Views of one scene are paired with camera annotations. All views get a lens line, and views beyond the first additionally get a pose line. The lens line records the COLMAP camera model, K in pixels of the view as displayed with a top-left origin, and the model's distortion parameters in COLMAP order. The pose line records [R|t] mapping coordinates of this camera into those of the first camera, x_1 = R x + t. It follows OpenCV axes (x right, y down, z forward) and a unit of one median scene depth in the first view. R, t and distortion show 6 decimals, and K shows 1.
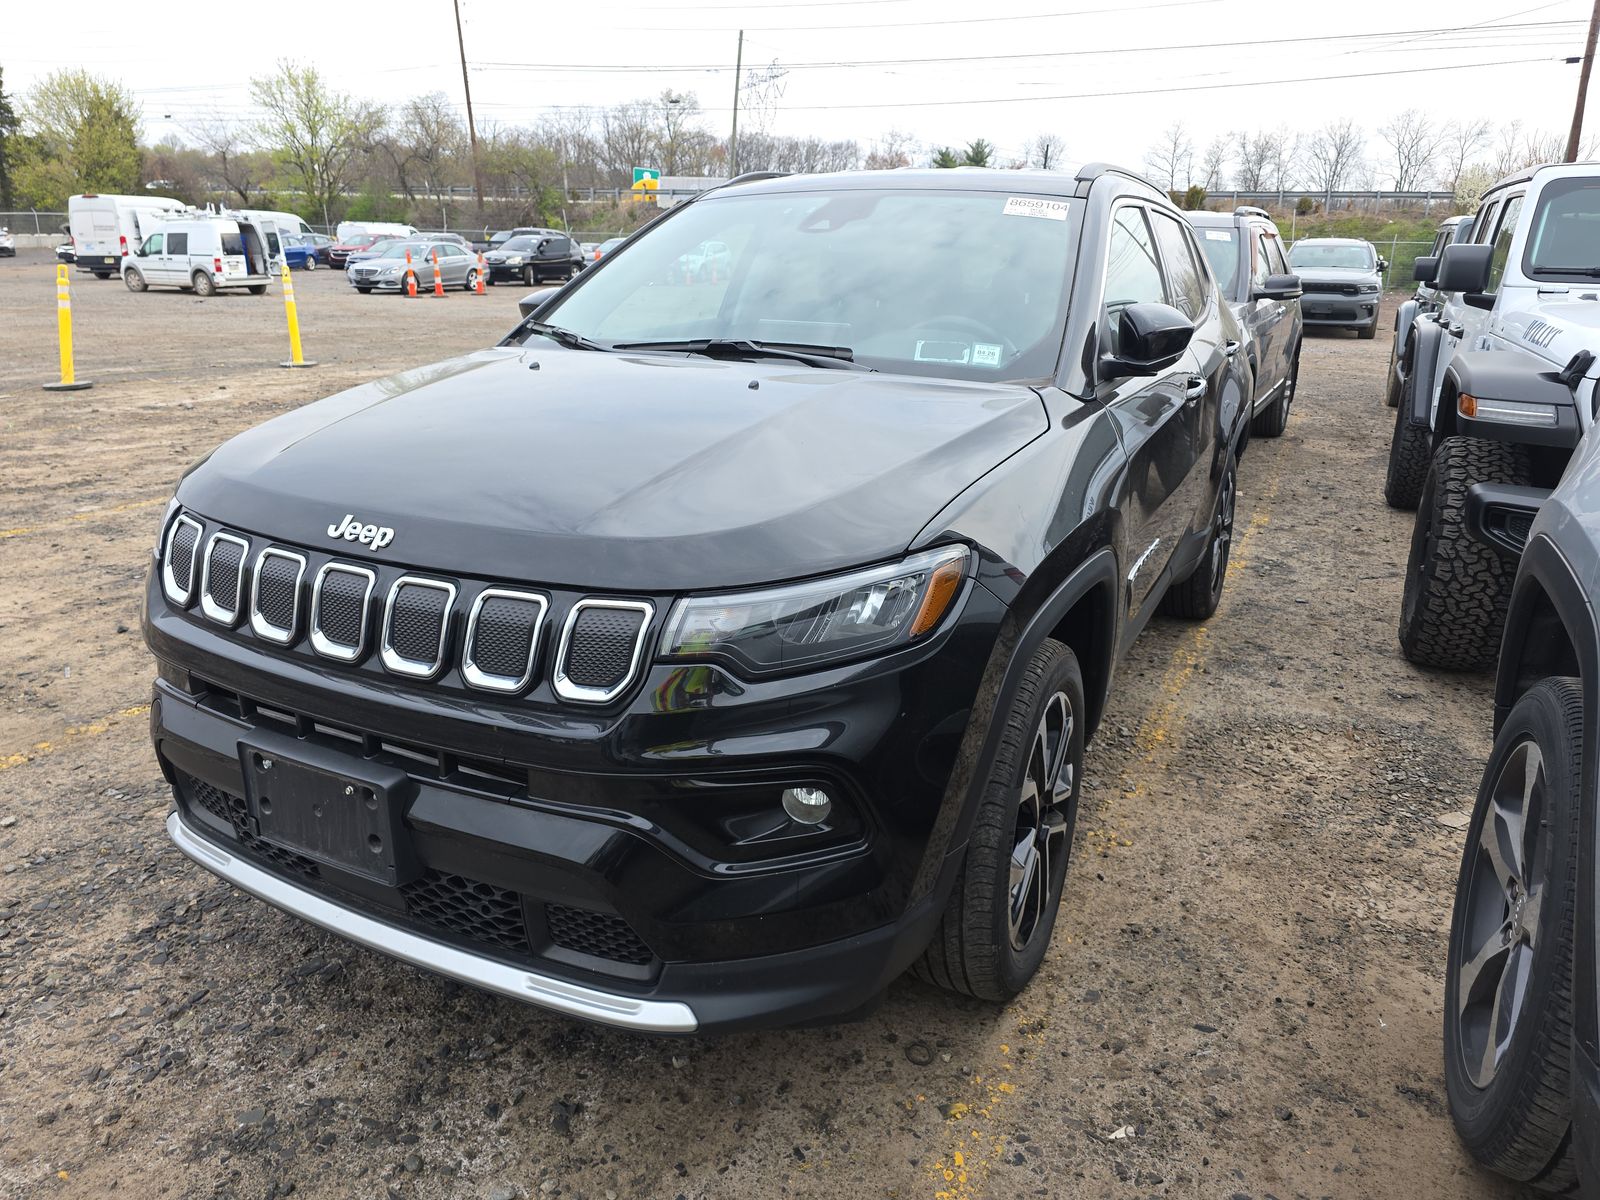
lens RADIAL K [[1062.8, 0, 798.7], [0, 1062.8, 591.0], [0, 0, 1]] dist [0.046325, -0.040550]
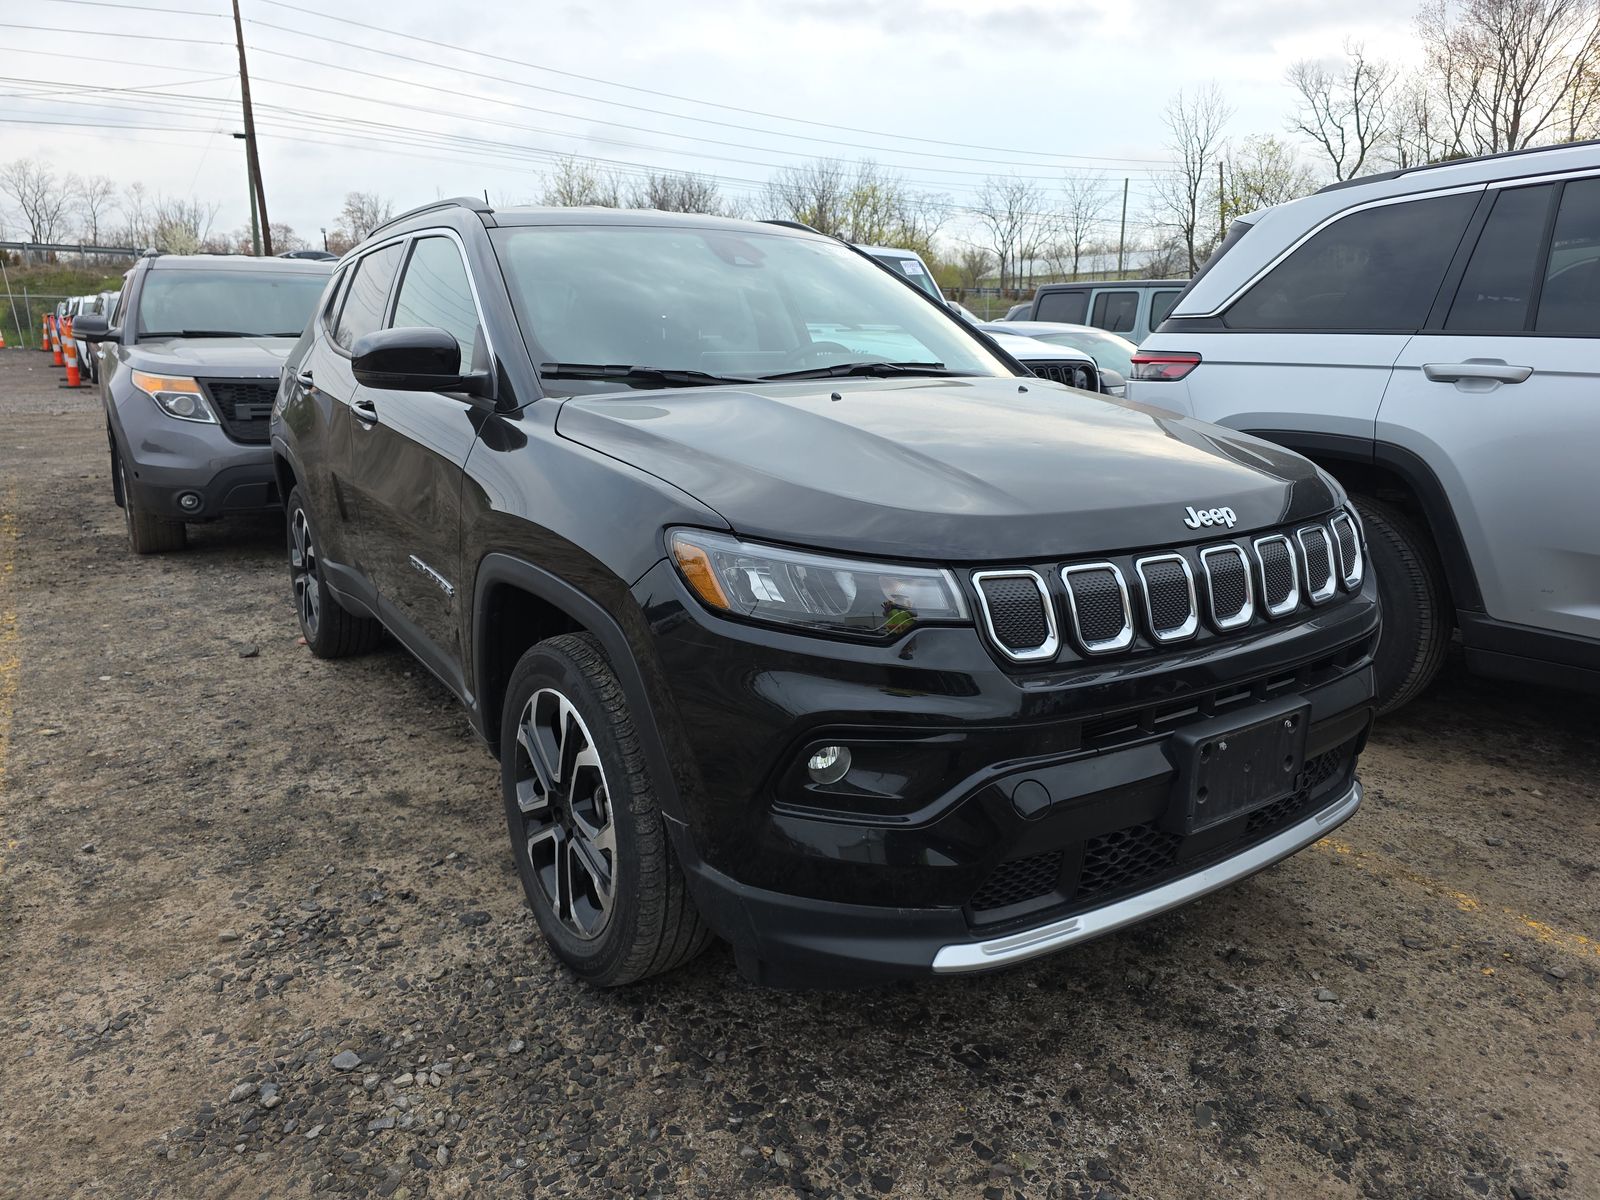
lens RADIAL K [[1061.6, 0, 800.0], [0, 1061.6, 600.0], [0, 0, 1]] dist [0.051505, -0.050612]
pose [[0.473215, -0.230766, 0.850185, -1.401874], [0.265168, 0.957636, 0.112339, -0.187085], [-0.840092, 0.172281, 0.514359, 0.698789]]
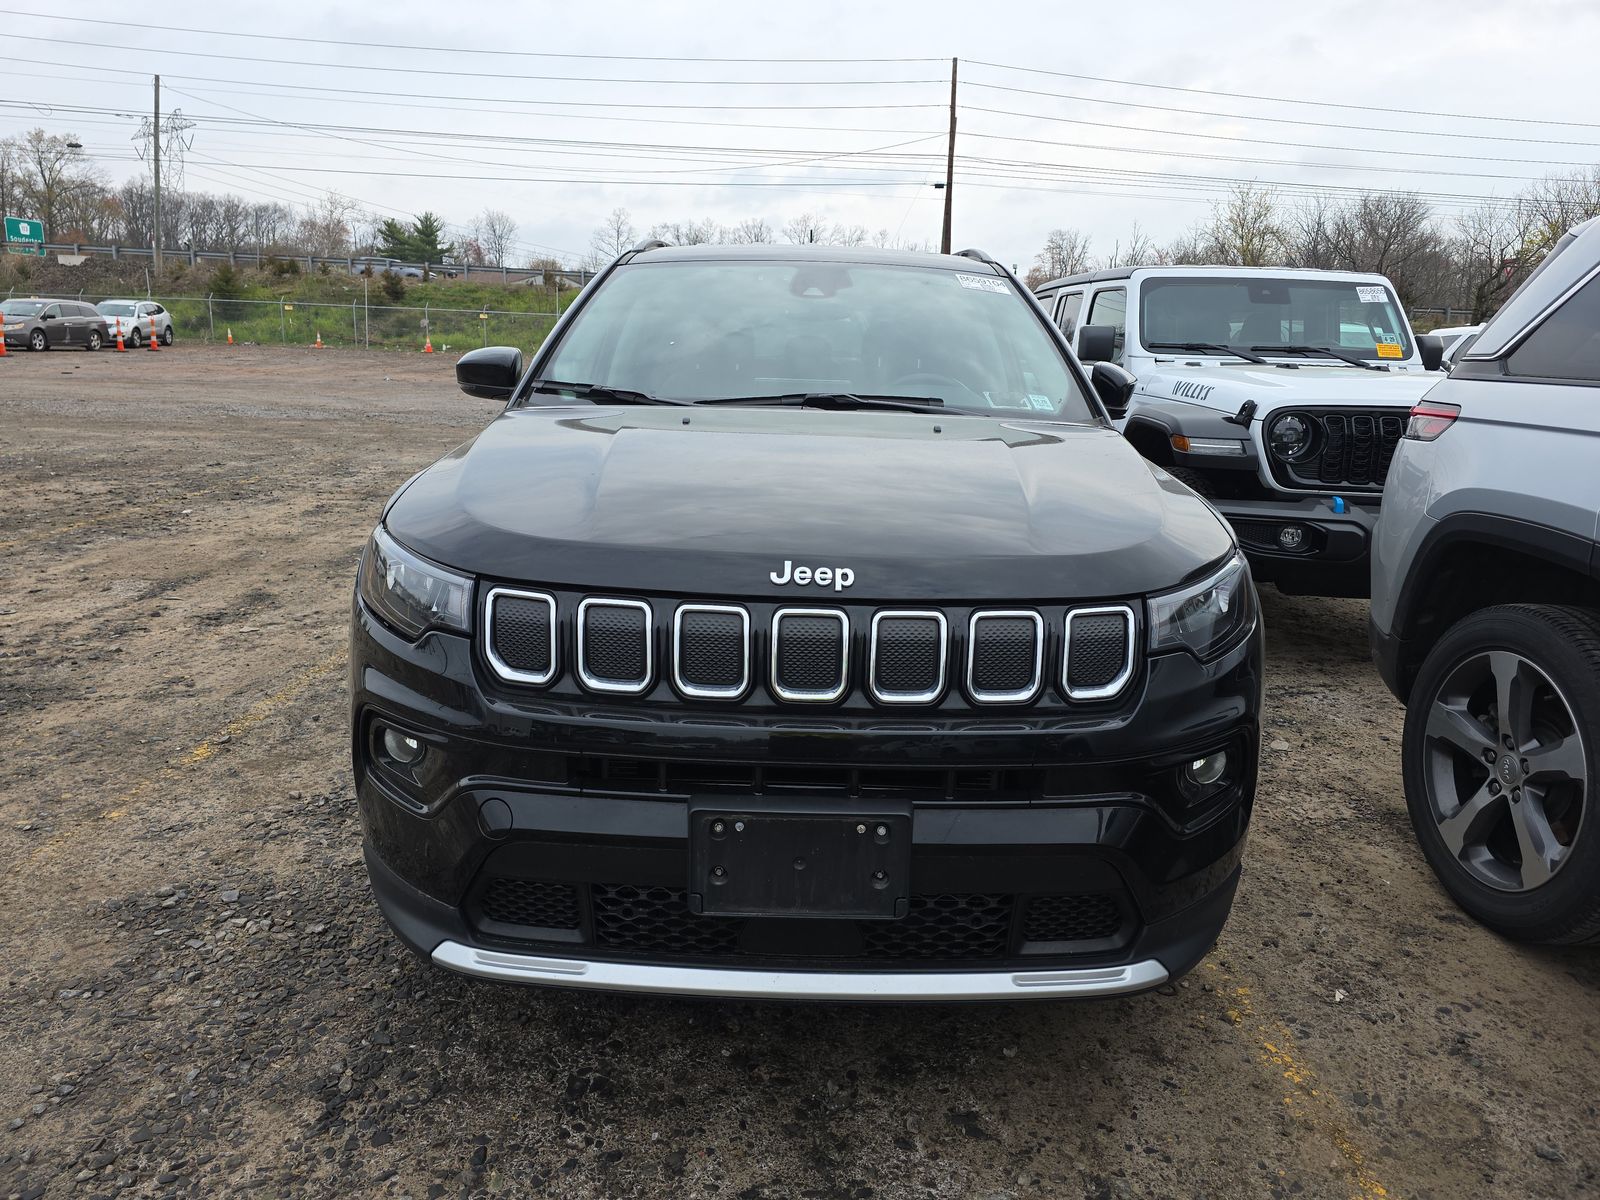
lens RADIAL K [[1057.3, 0, 803.9], [0, 1057.3, 591.8], [0, 0, 1]] dist [0.052729, -0.046822]
pose [[0.885601, -0.094513, 0.454729, -0.763602], [0.123306, 0.991786, -0.034005, -0.006589], [-0.447780, 0.086186, 0.889980, 0.104768]]
